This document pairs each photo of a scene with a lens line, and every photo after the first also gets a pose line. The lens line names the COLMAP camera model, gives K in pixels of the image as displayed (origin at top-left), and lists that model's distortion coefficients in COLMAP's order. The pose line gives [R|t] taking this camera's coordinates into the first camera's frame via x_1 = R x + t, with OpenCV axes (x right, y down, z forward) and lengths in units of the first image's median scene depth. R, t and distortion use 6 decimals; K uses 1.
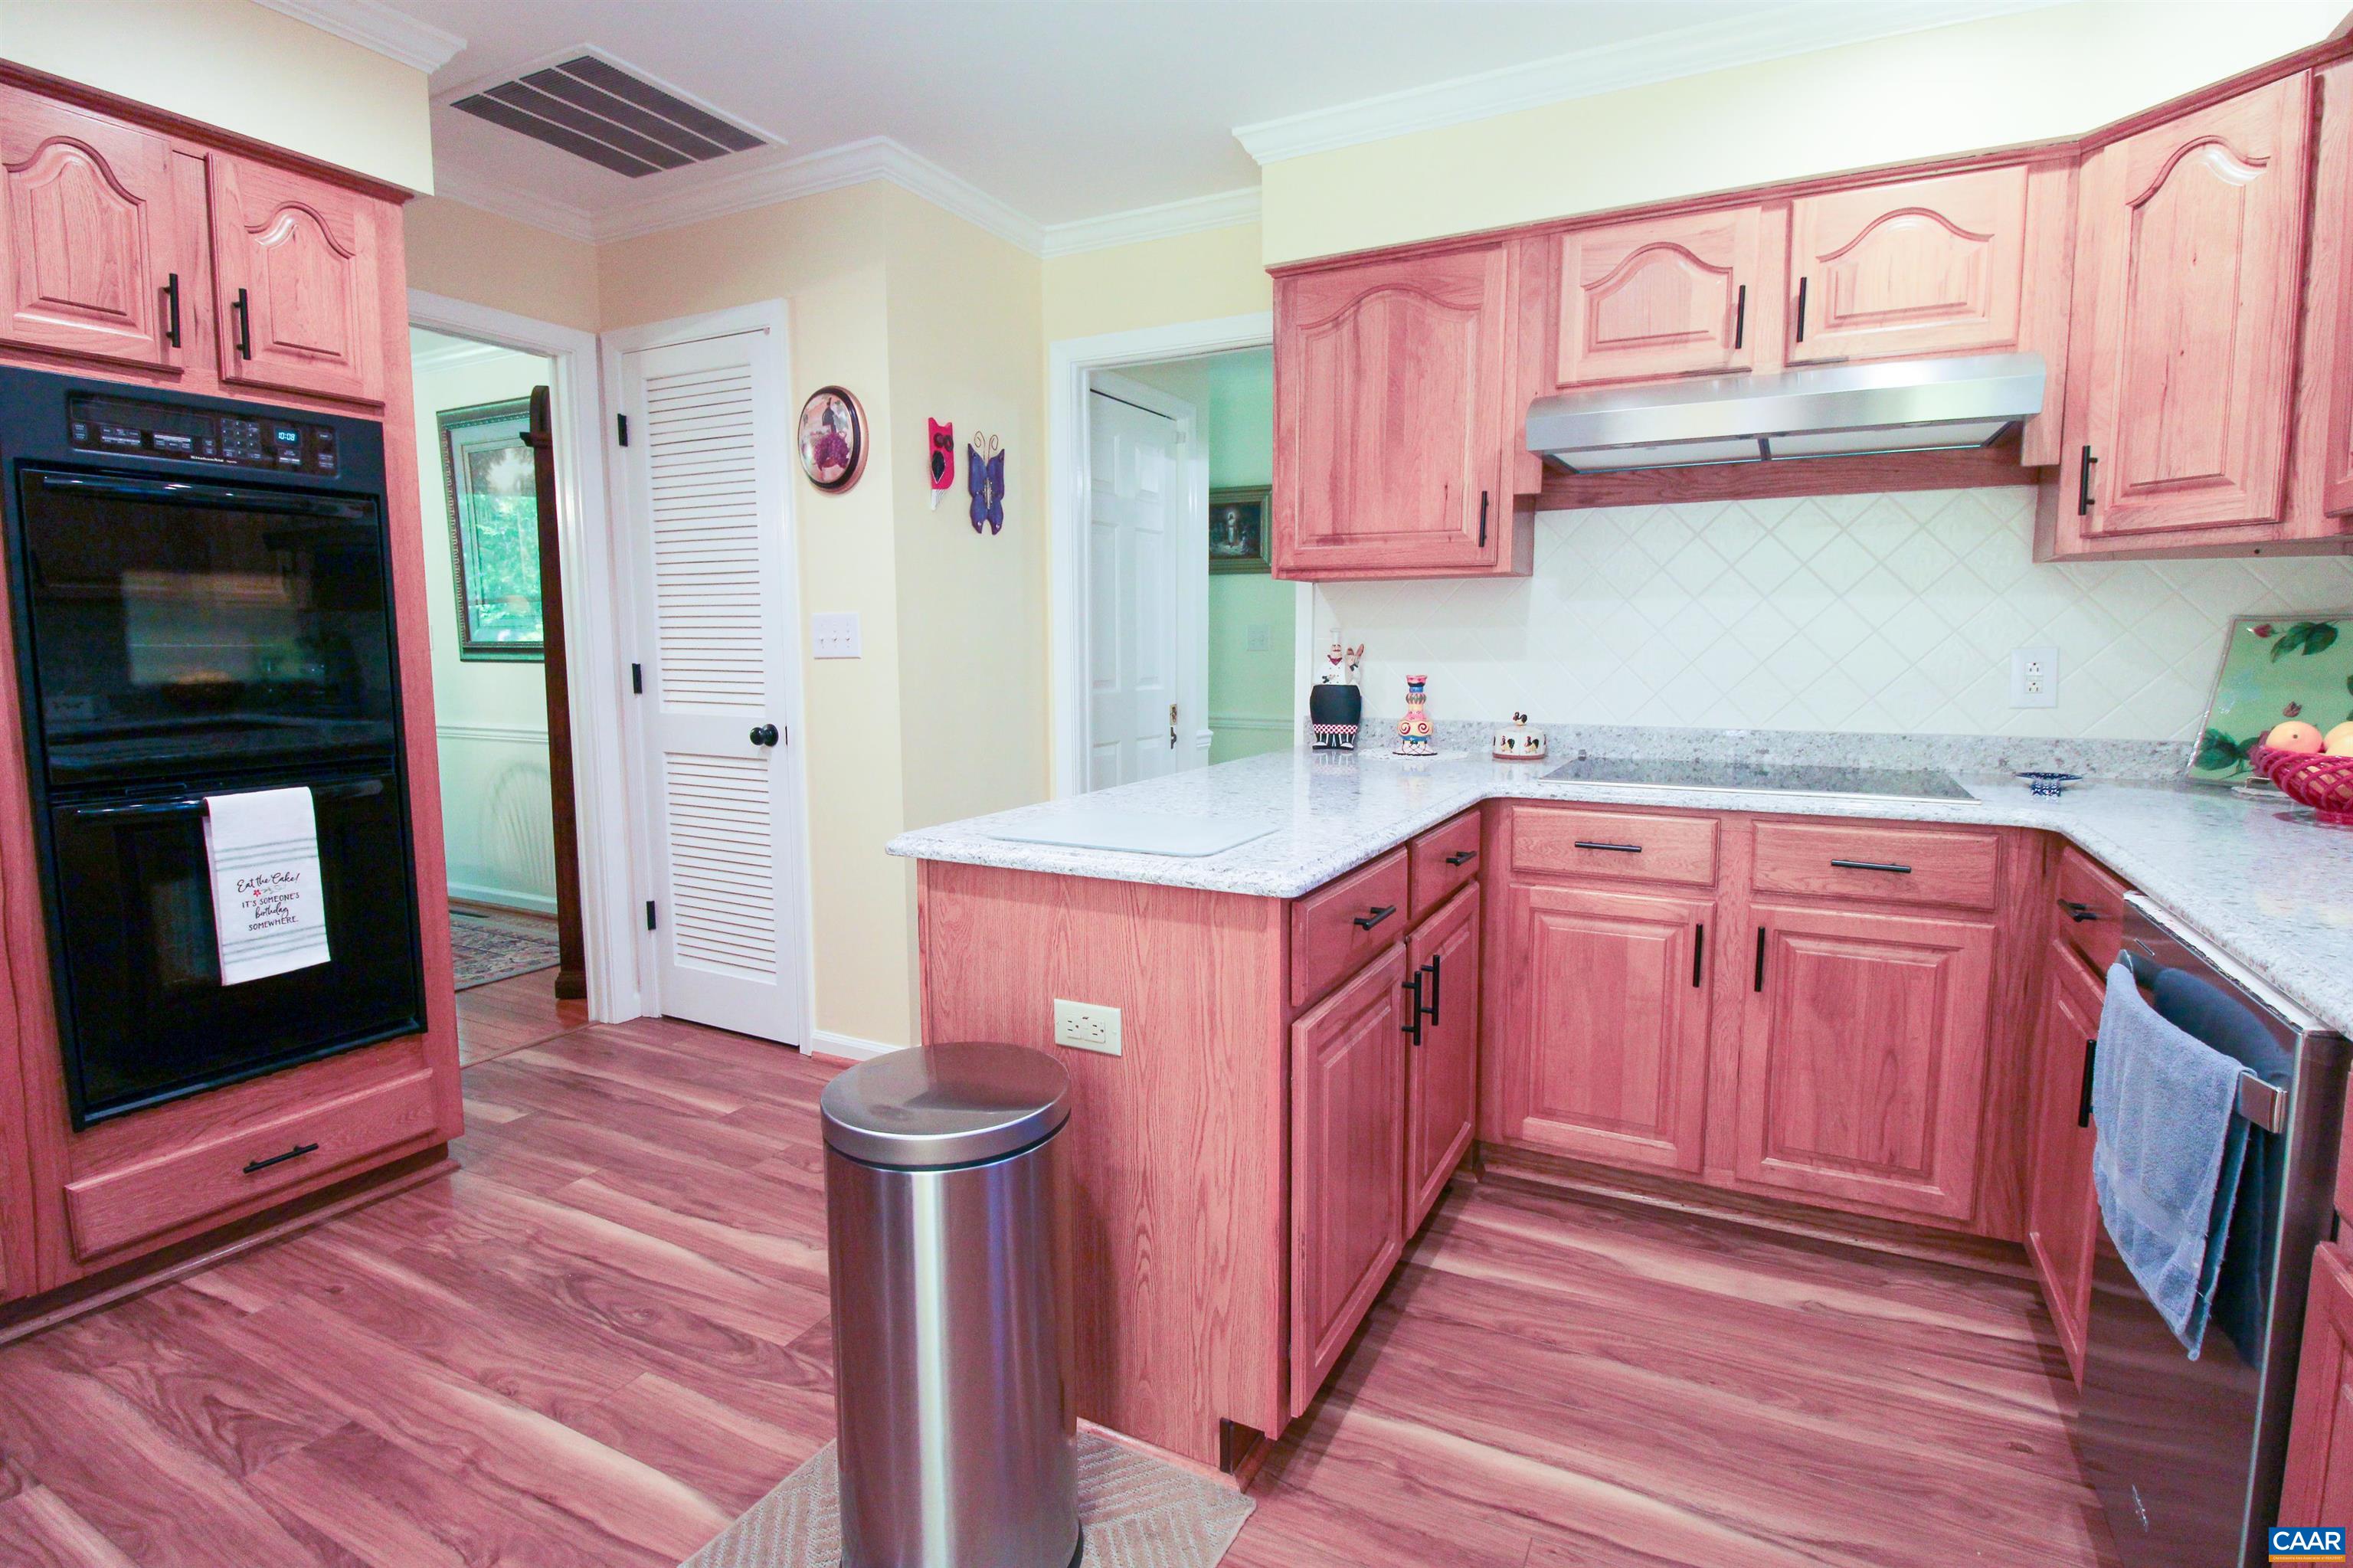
lens RADIAL K [[1147.5, 0, 1194.4], [0, 1147.5, 775.5], [0, 0, 1]] dist [-0.000539, -0.013761]
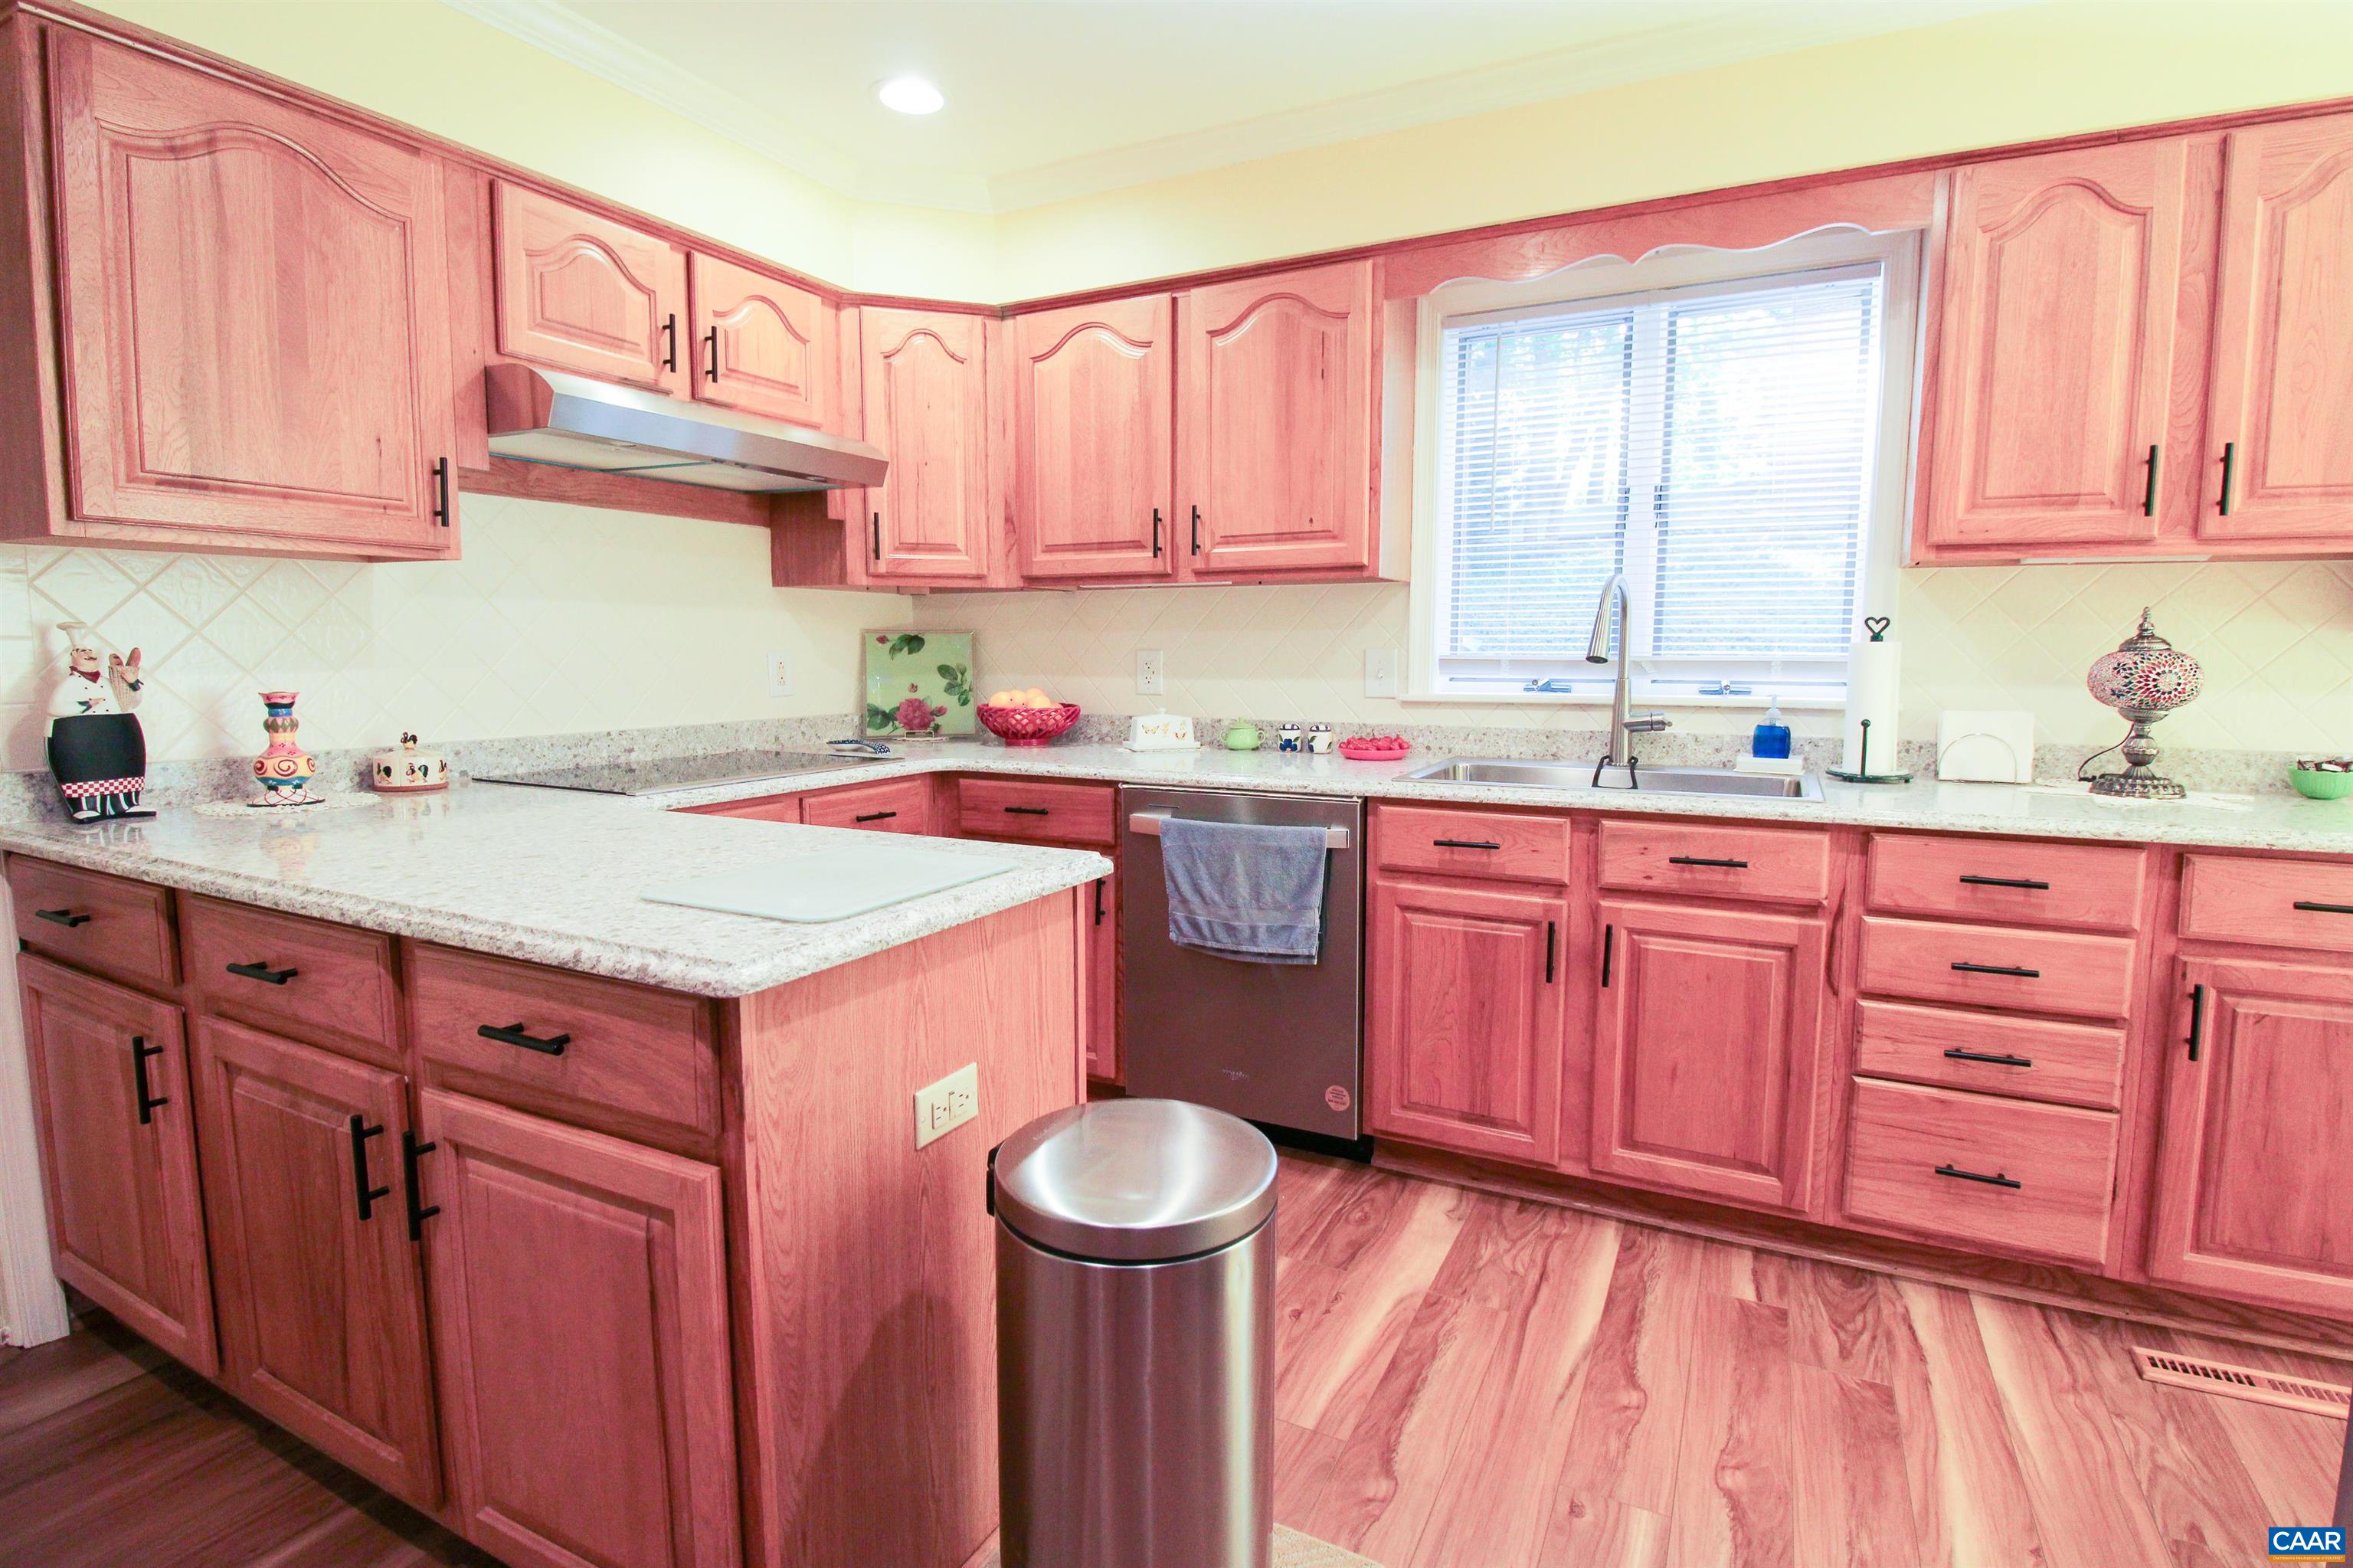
lens RADIAL K [[1147.5, 0, 1176.9], [0, 1147.5, 774.3], [0, 0, 1]] dist [-0.000539, -0.013761]
pose [[0.003387, -0.107350, 0.994215, -0.680278], [0.112881, 0.987908, 0.106285, -0.066671], [-0.993603, 0.111868, 0.015464, 0.601265]]
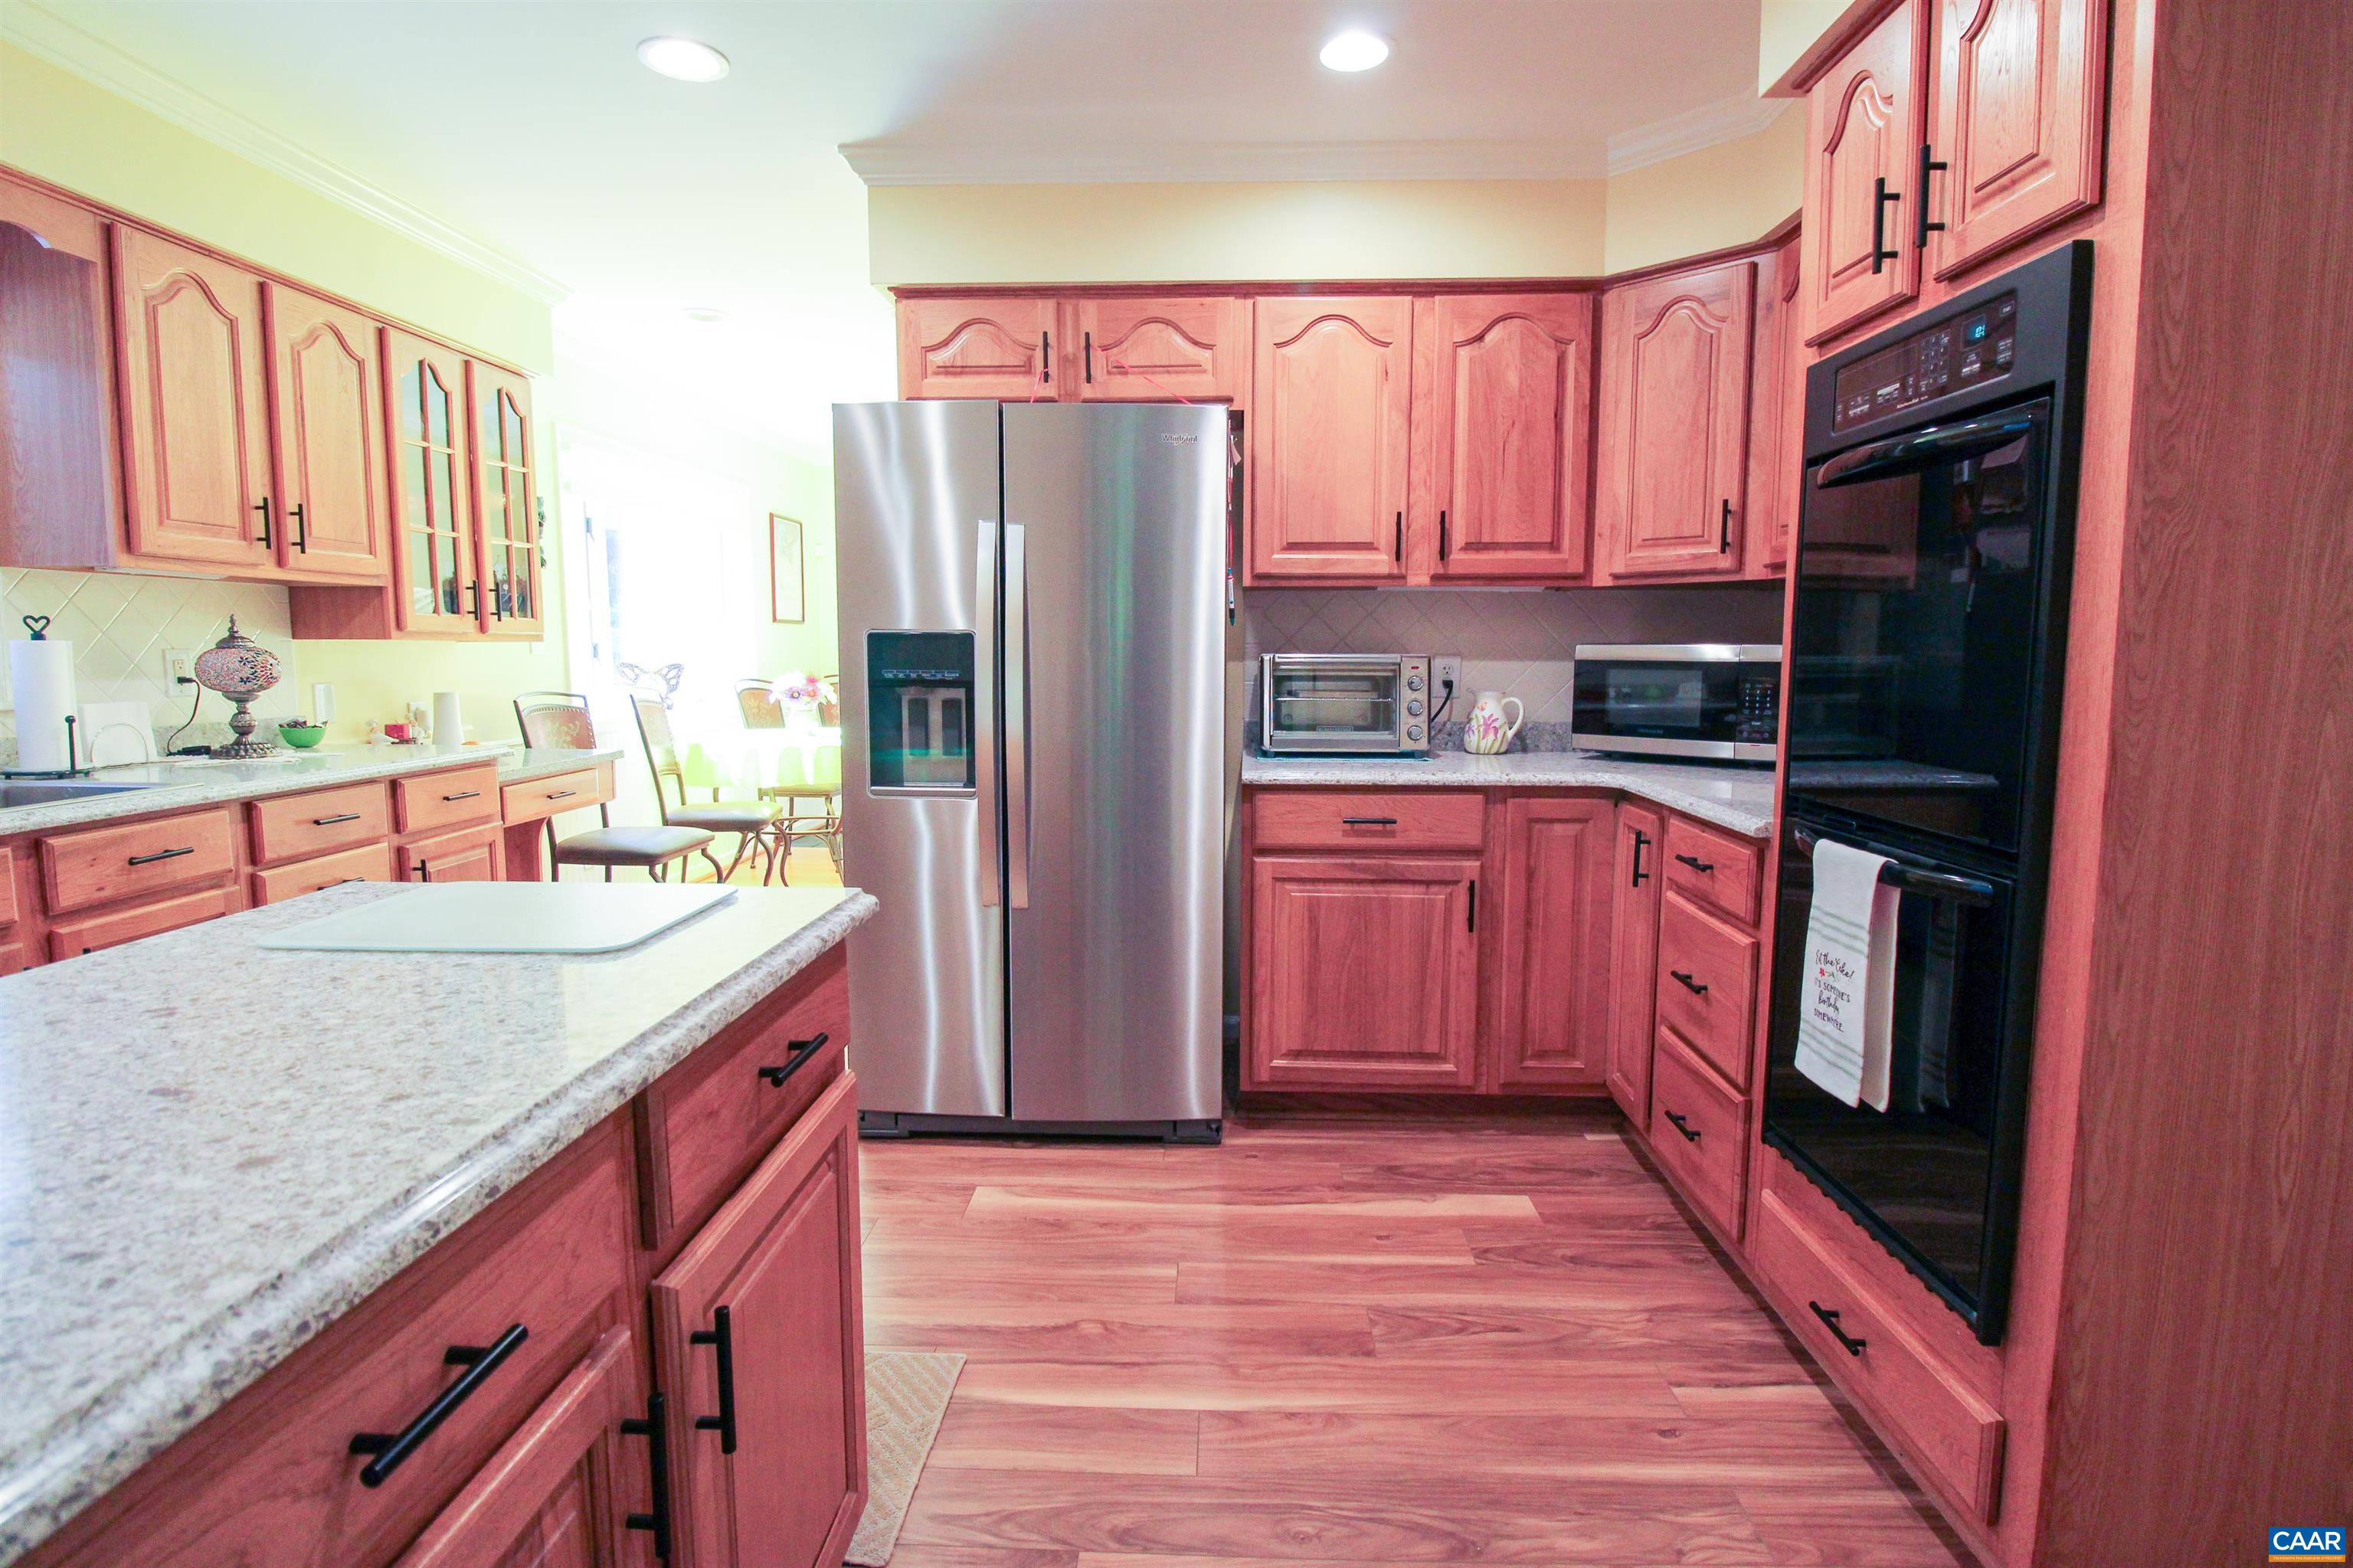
lens RADIAL K [[1147.5, 0, 1218.0], [0, 1147.5, 772.6], [0, 0, 1]] dist [-0.000539, -0.013761]
pose [[-0.899414, 0.043041, -0.434974, -0.117638], [-0.053572, 0.976783, 0.207427, -0.164094], [0.433803, 0.209865, -0.876226, 1.432840]]
